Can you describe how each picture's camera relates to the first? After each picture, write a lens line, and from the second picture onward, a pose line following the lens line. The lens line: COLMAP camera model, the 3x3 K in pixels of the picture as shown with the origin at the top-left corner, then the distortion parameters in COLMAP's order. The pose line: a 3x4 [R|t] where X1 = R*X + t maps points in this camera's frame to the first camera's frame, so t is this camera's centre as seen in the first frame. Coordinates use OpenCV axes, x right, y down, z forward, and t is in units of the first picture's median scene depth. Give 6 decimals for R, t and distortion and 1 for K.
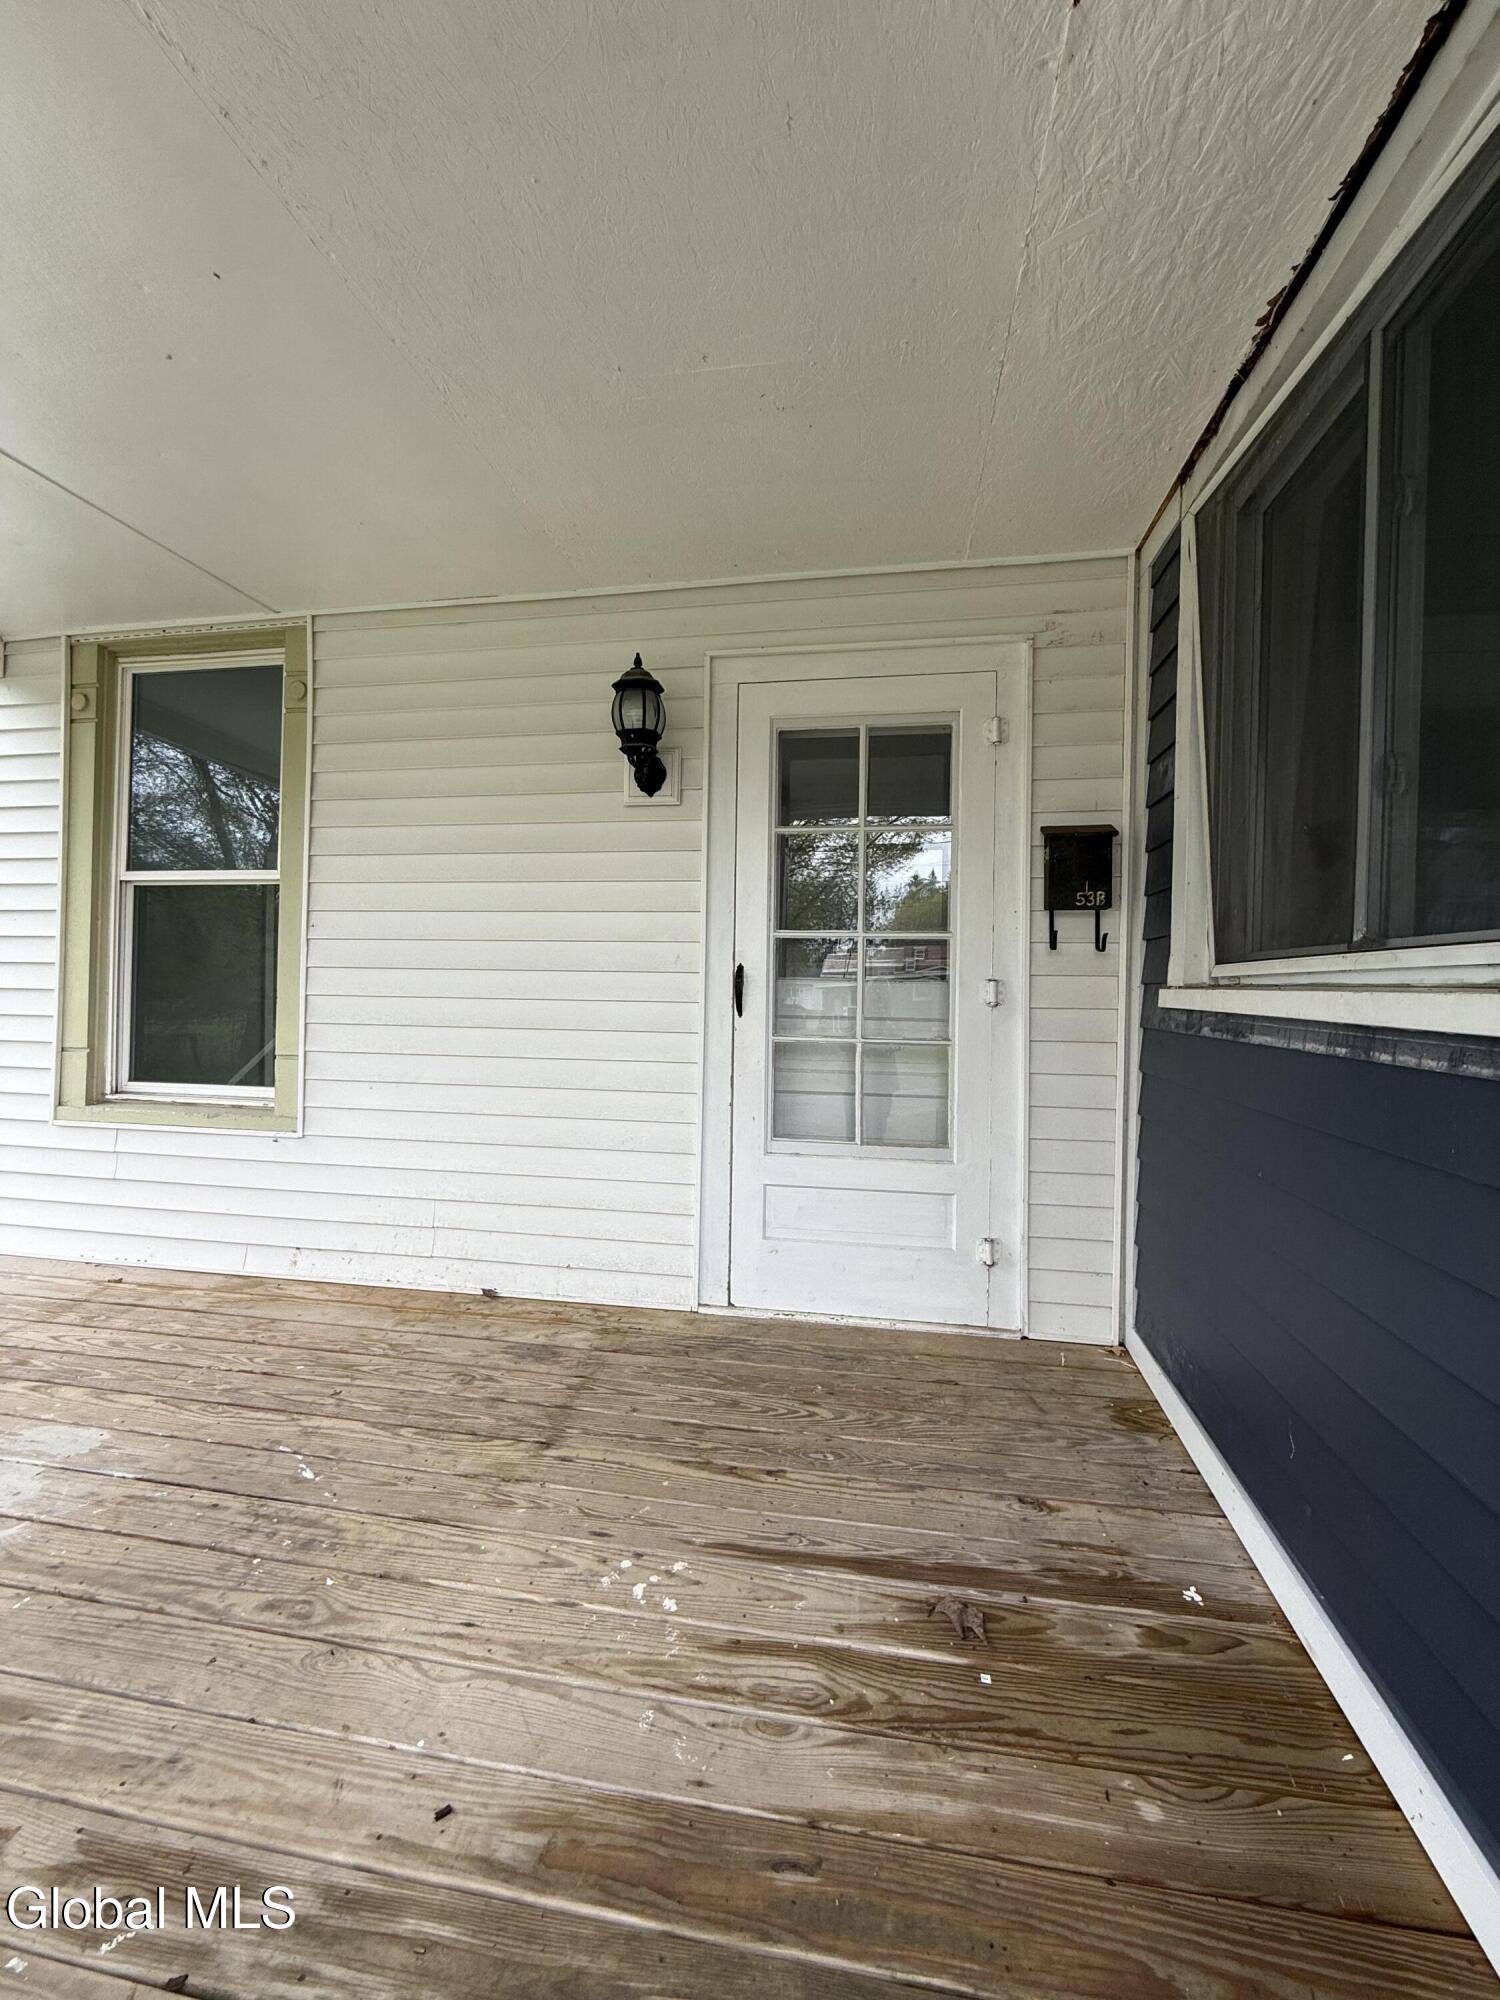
lens RADIAL K [[803.5, 0, 754.7], [0, 803.5, 994.7], [0, 0, 1]] dist [-0.000393, 0.000209]
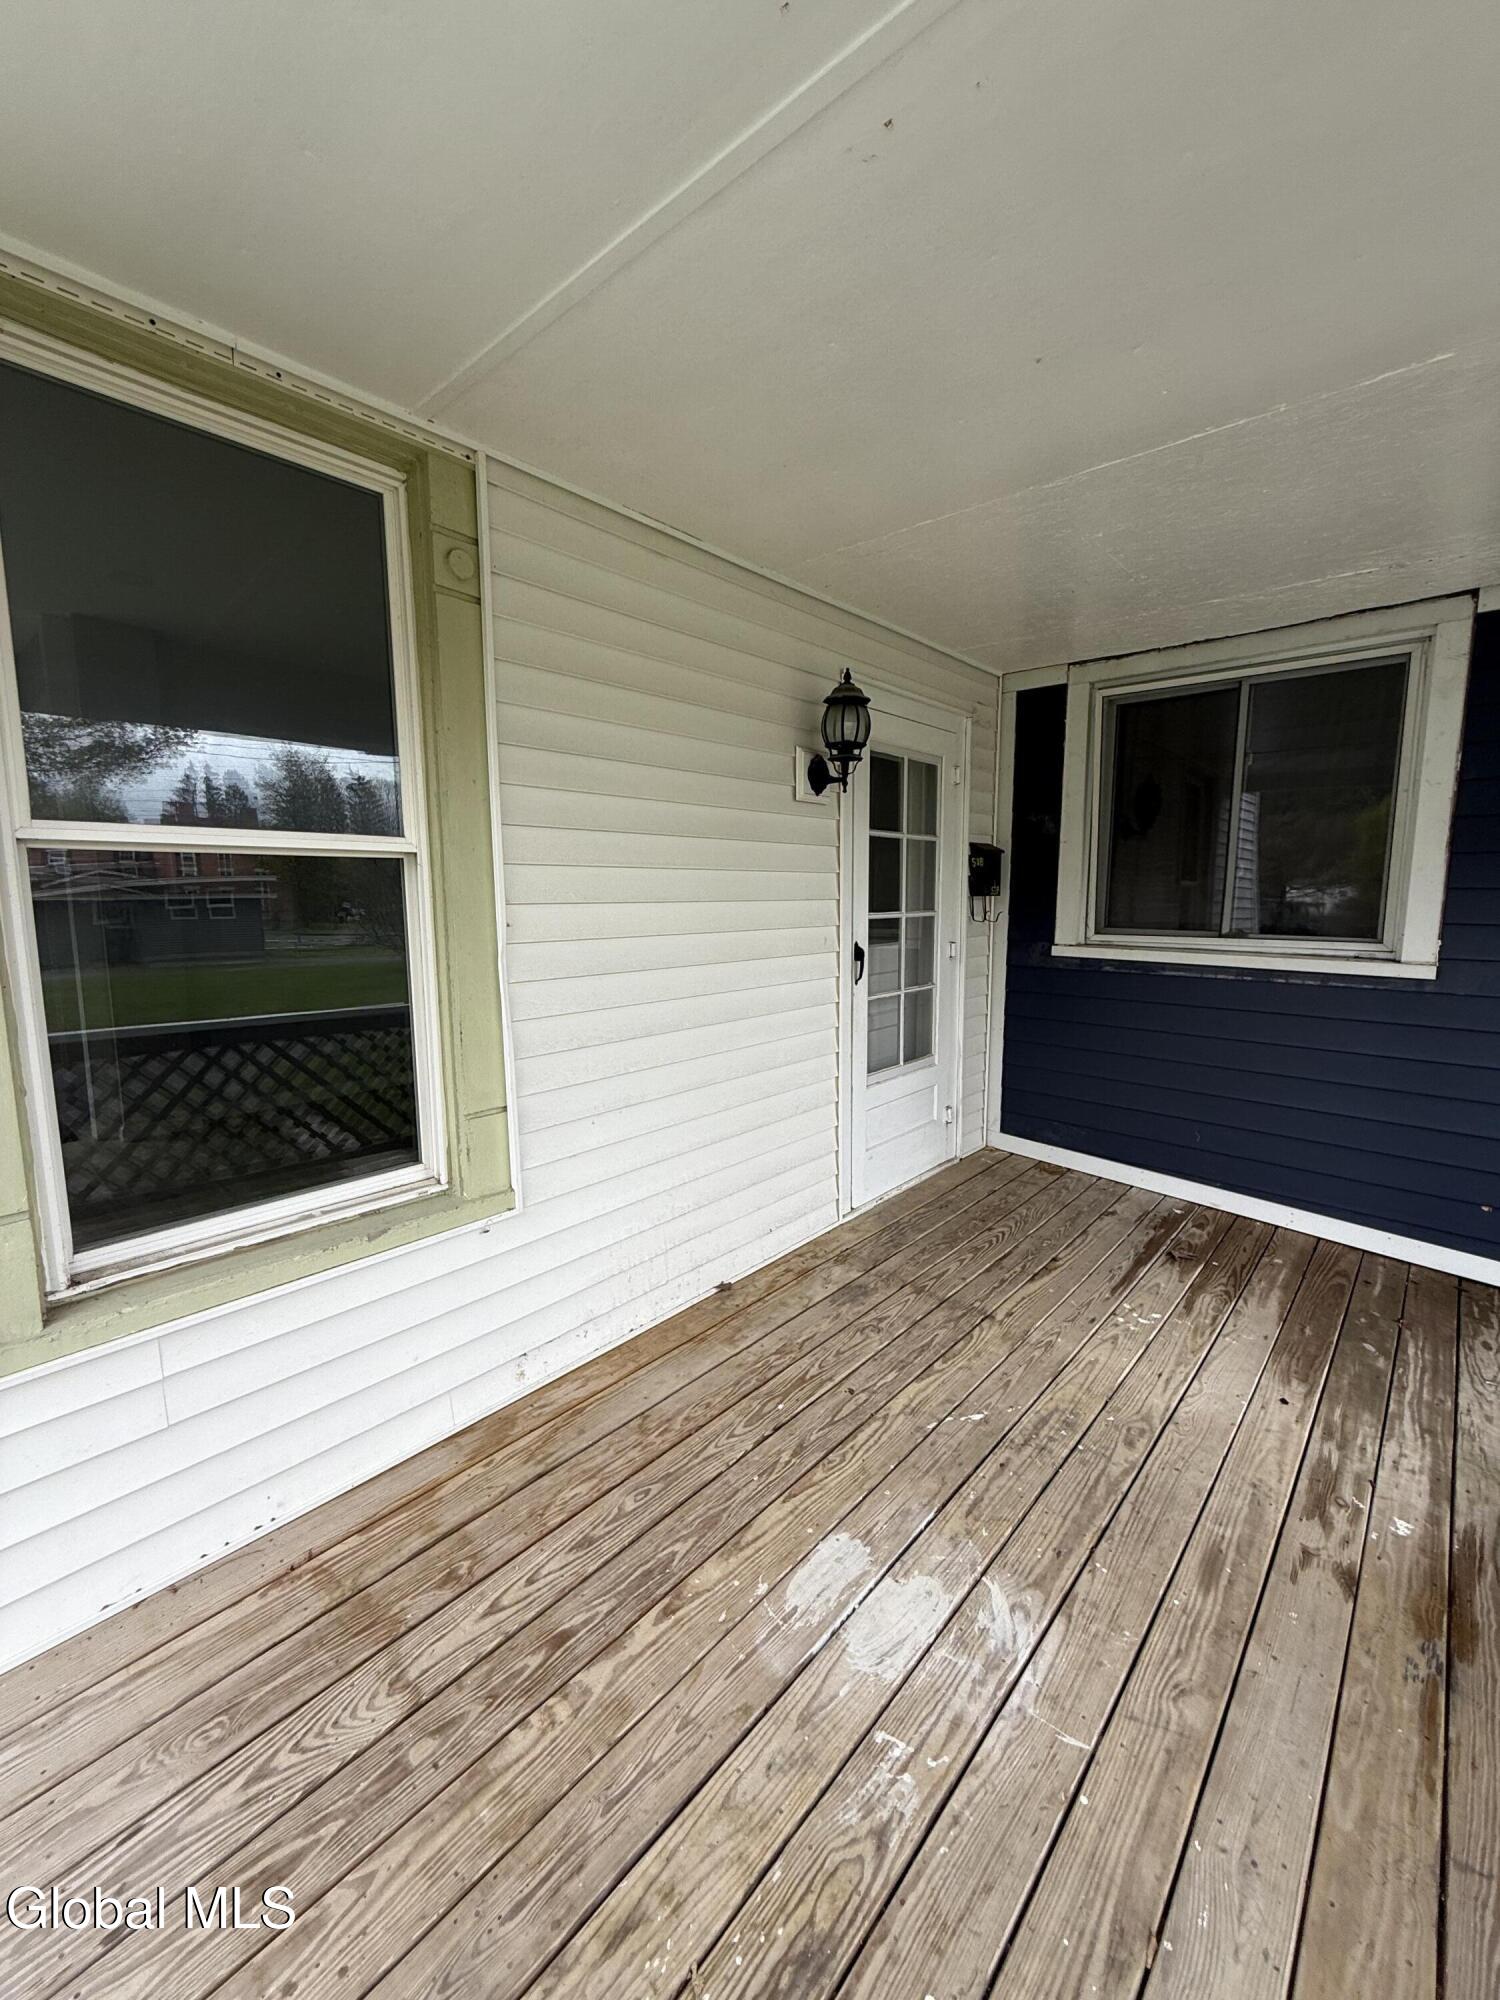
lens RADIAL K [[803.5, 0, 754.7], [0, 803.5, 994.7], [0, 0, 1]] dist [-0.000393, 0.000209]
pose [[0.531312, -0.127760, 0.837488, -1.283372], [0.015568, 0.989869, 0.141129, -0.151159], [-0.847033, -0.061945, 0.527918, 0.538167]]
